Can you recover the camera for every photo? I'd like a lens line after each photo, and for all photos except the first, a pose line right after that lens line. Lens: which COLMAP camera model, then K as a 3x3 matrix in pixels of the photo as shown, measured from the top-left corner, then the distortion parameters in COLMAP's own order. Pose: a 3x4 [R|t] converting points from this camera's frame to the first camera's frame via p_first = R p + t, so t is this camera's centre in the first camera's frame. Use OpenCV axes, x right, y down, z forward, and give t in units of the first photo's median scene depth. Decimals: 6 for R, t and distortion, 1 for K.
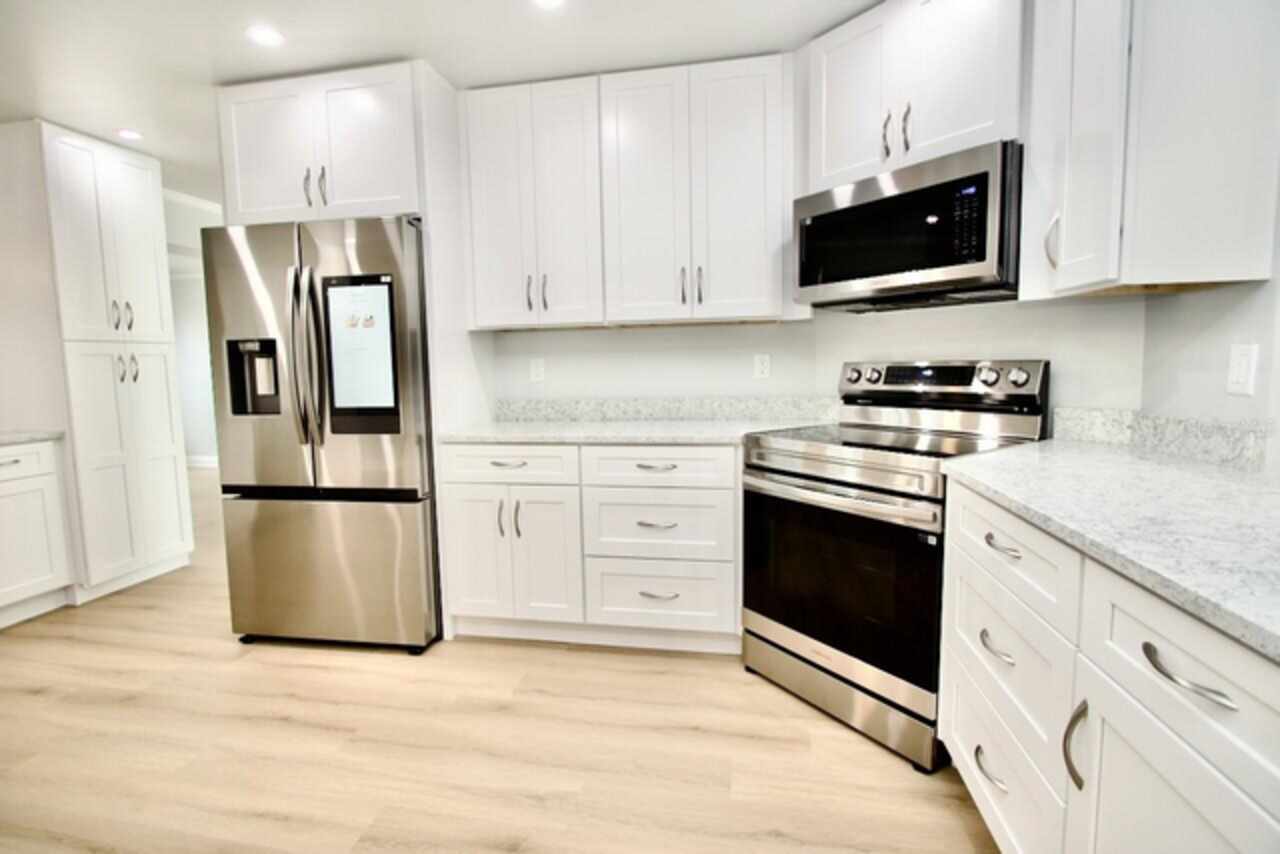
lens RADIAL K [[591.7, 0, 626.4], [0, 591.7, 418.4], [0, 0, 1]] dist [-0.015333, 0.000859]
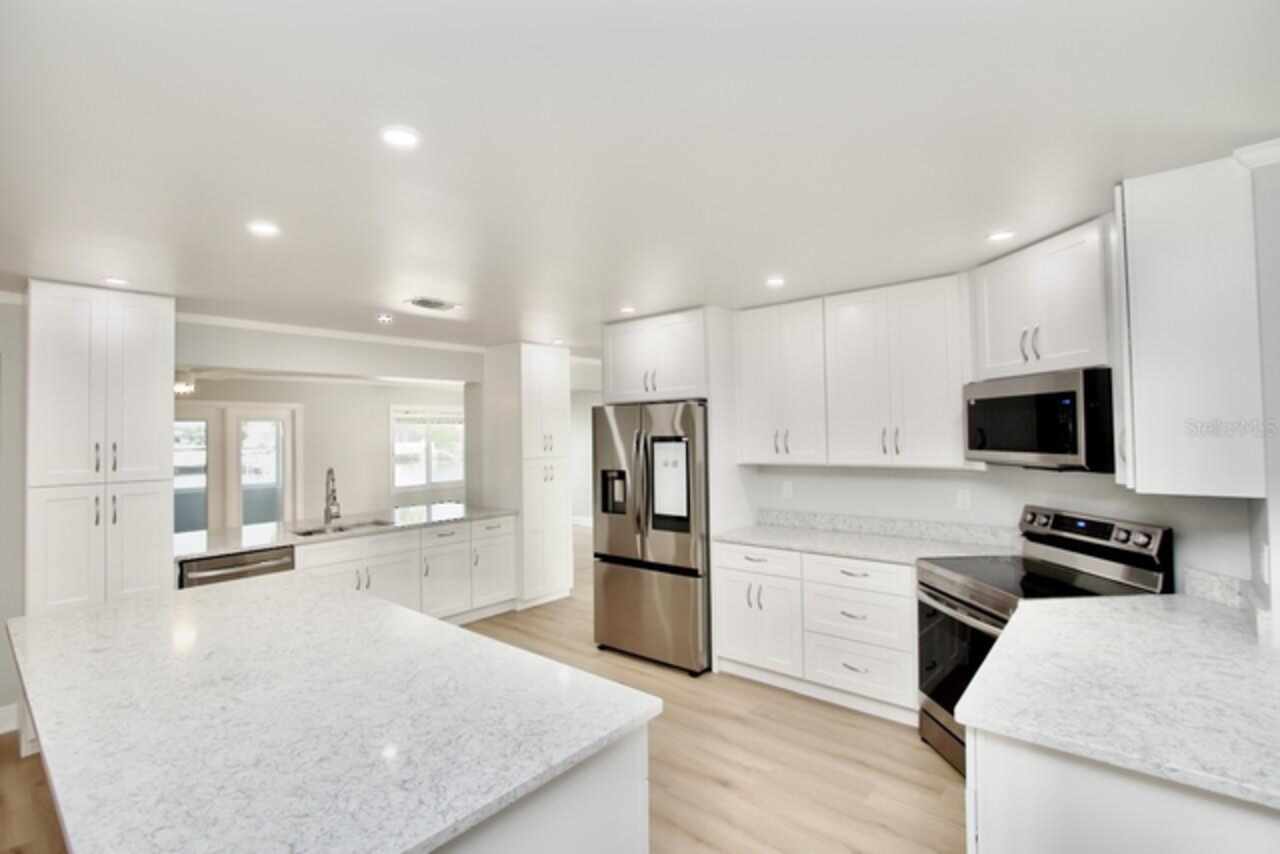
lens RADIAL K [[591.7, 0, 630.0], [0, 591.7, 422.3], [0, 0, 1]] dist [-0.015333, 0.000859]
pose [[0.864618, -0.001753, -0.502426, 0.291247], [-0.049885, 0.994753, -0.089318, -0.124074], [0.499946, 0.102289, 0.859994, -0.507783]]
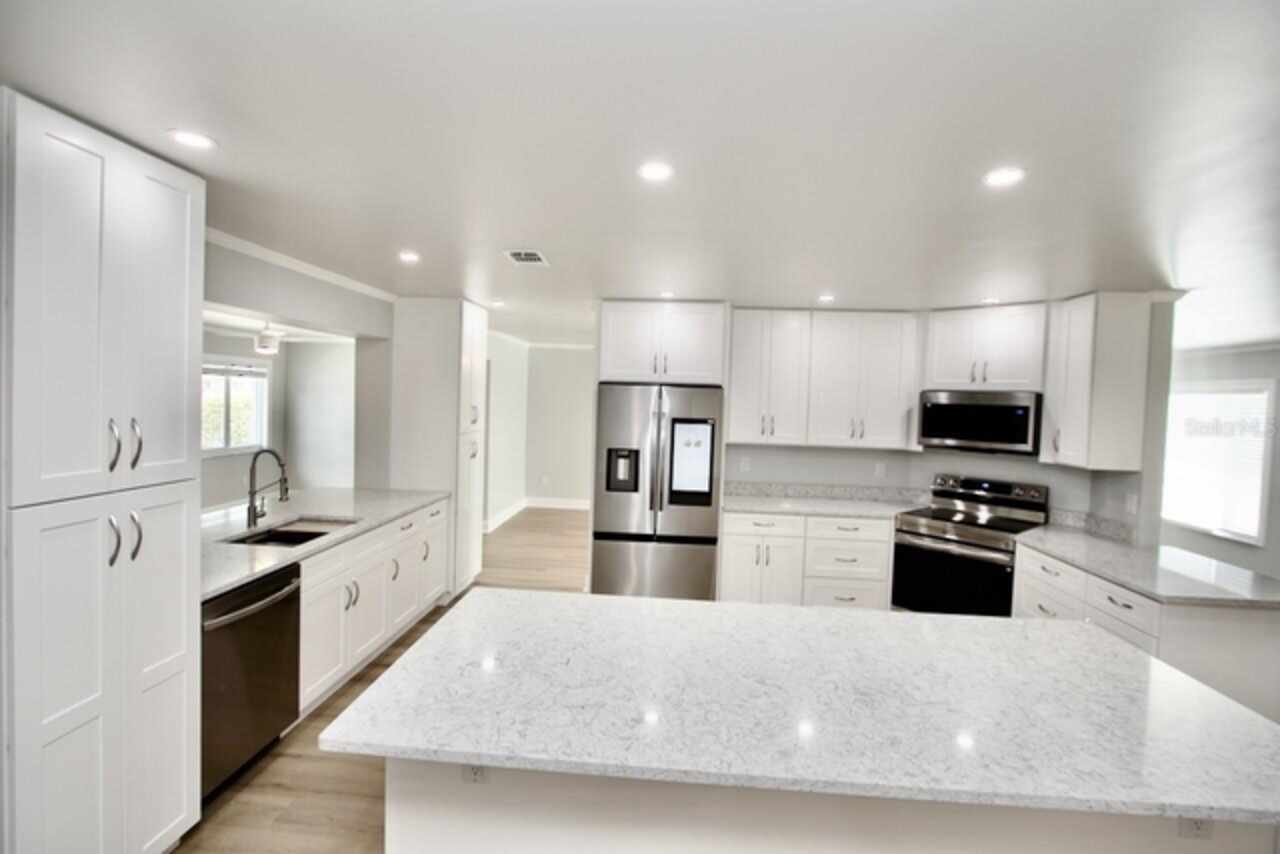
lens RADIAL K [[591.7, 0, 628.5], [0, 591.7, 416.9], [0, 0, 1]] dist [-0.015333, 0.000859]
pose [[0.992705, 0.050409, 0.109525, -0.846901], [-0.043637, 0.997036, -0.063371, -0.121022], [-0.112395, 0.058129, 0.991962, -0.781352]]
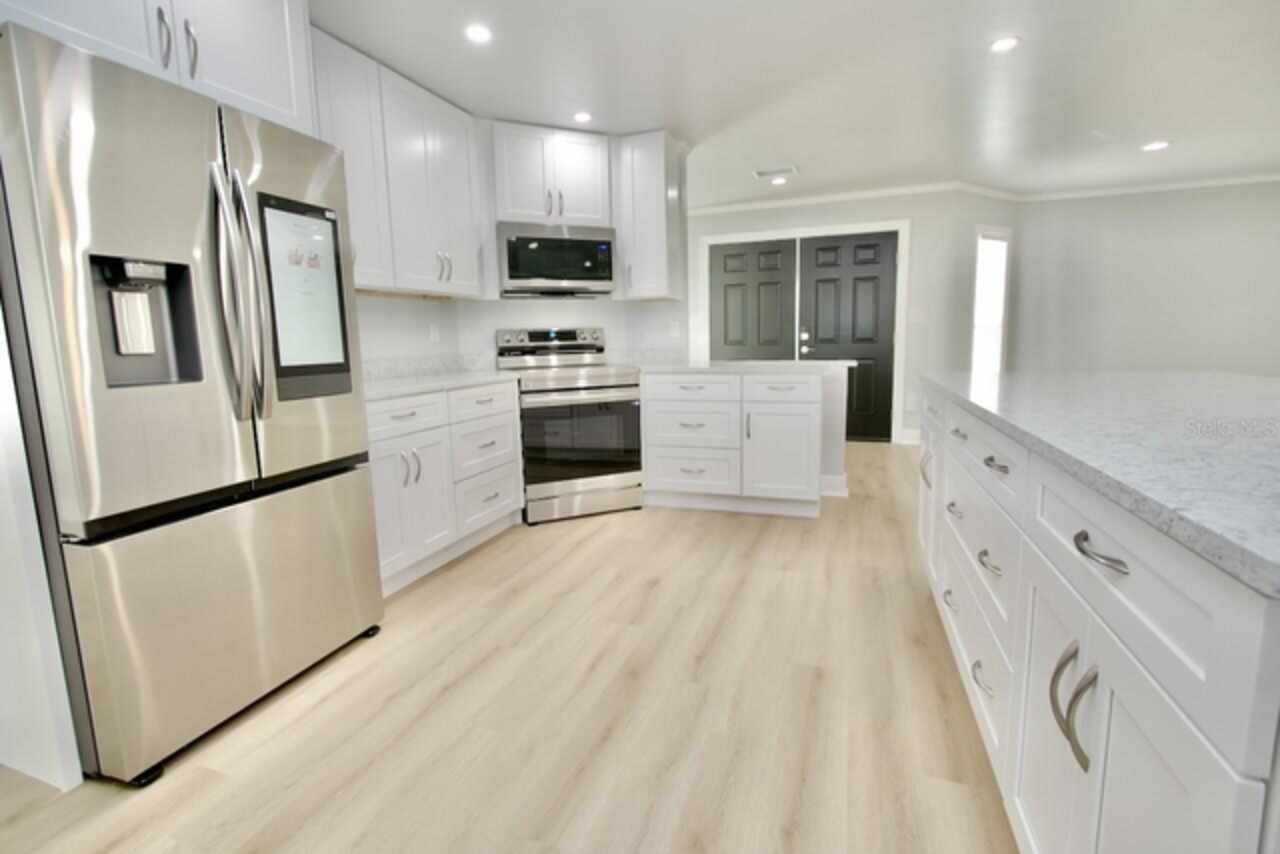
lens RADIAL K [[591.7, 0, 631.4], [0, 591.7, 418.1], [0, 0, 1]] dist [-0.015333, 0.000859]
pose [[0.161675, -0.114421, 0.980188, -1.199115], [0.119566, 0.988209, 0.095636, 0.029628], [-0.979574, 0.101735, 0.173450, 0.434771]]
